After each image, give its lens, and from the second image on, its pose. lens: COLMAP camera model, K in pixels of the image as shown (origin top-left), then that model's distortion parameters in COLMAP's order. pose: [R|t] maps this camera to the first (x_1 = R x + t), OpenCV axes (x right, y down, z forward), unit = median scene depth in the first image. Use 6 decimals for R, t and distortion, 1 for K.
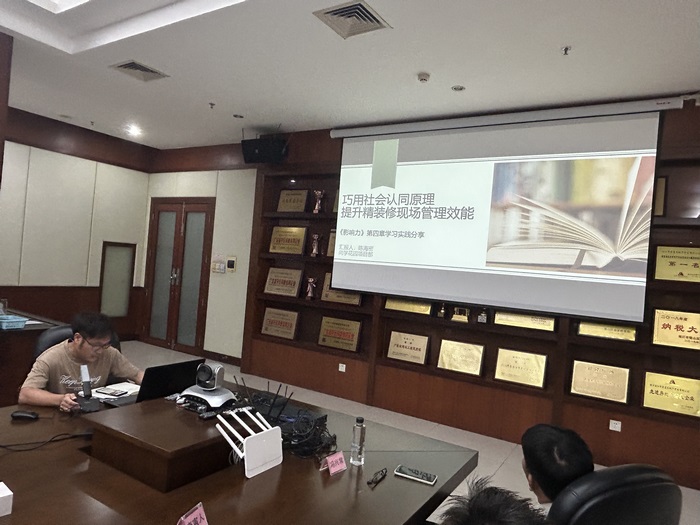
lens RADIAL K [[466.1, 0, 346.4], [0, 466.1, 263.4], [0, 0, 1]] dist [0.004889, -0.011603]
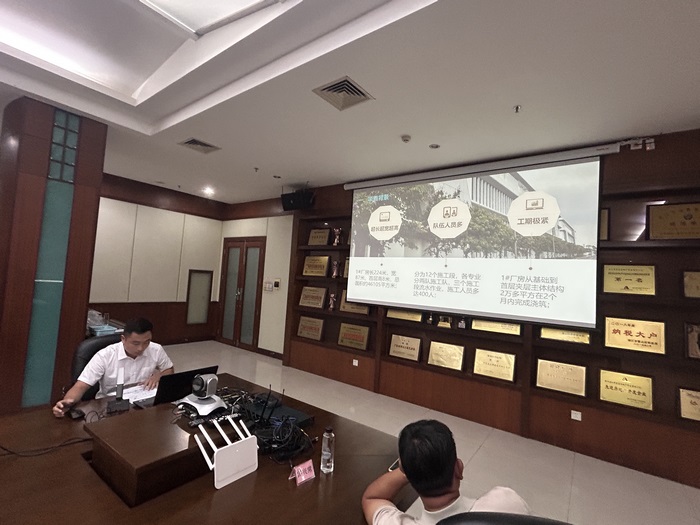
lens RADIAL K [[324.0, 0, 351.2], [0, 324.0, 263.4], [0, 0, 1]] dist [-0.002645, 0.001566]
pose [[0.997042, -0.021420, -0.073809, 0.065024], [0.017349, 0.998315, -0.055370, -0.005032], [0.074870, 0.053926, 0.995734, 0.099756]]
